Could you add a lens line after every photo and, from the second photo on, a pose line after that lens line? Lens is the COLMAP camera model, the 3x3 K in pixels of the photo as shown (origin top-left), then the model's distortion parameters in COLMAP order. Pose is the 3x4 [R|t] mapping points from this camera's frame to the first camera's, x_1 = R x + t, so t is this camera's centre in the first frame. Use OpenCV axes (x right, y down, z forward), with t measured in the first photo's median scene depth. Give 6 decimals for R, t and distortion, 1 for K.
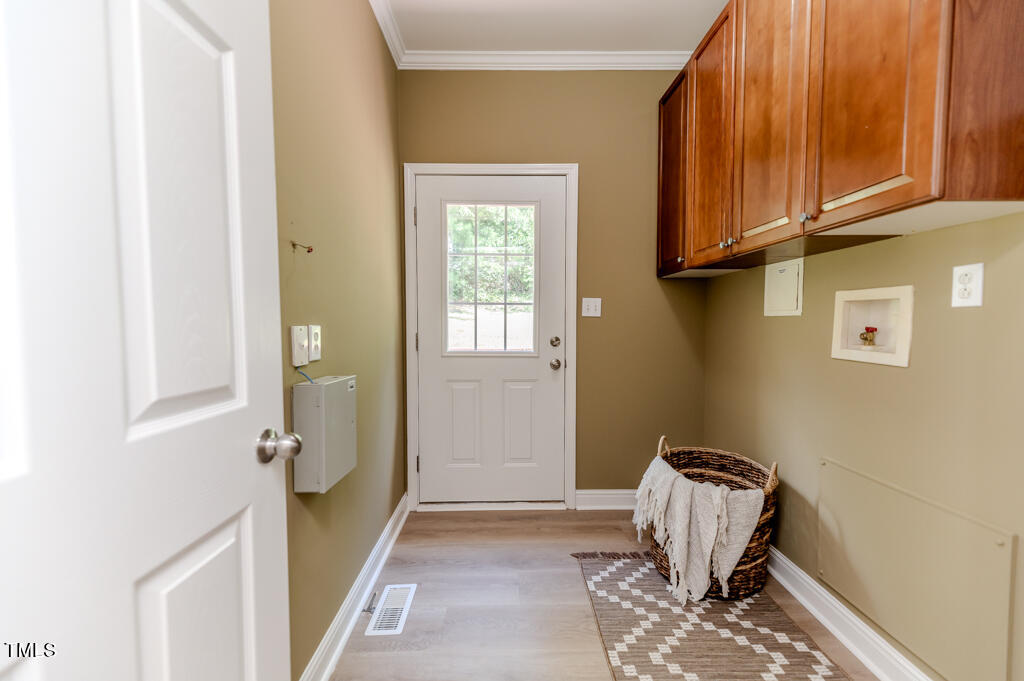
lens RADIAL K [[402.4, 0, 514.1], [0, 402.4, 339.8], [0, 0, 1]] dist [0.011224, -0.000572]
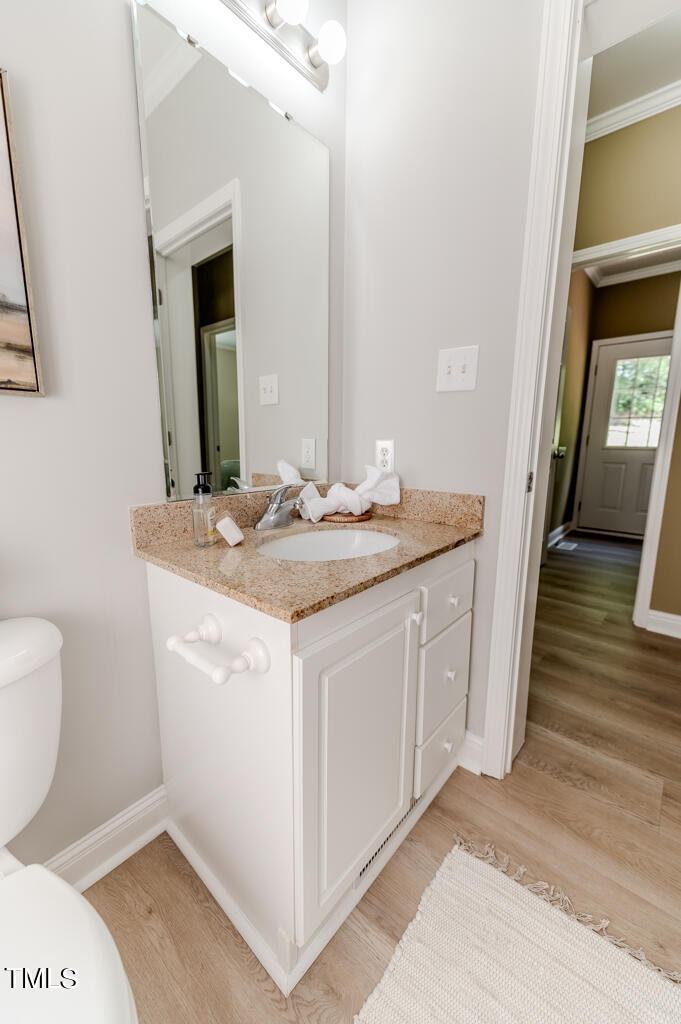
lens RADIAL K [[402.4, 0, 346.5], [0, 402.4, 515.5], [0, 0, 1]] dist [0.011224, -0.000572]
pose [[0.745665, 0.133134, -0.652886, 0.185666], [-0.037723, 0.986699, 0.158121, 0.085748], [0.665253, -0.093276, 0.740769, -1.112398]]
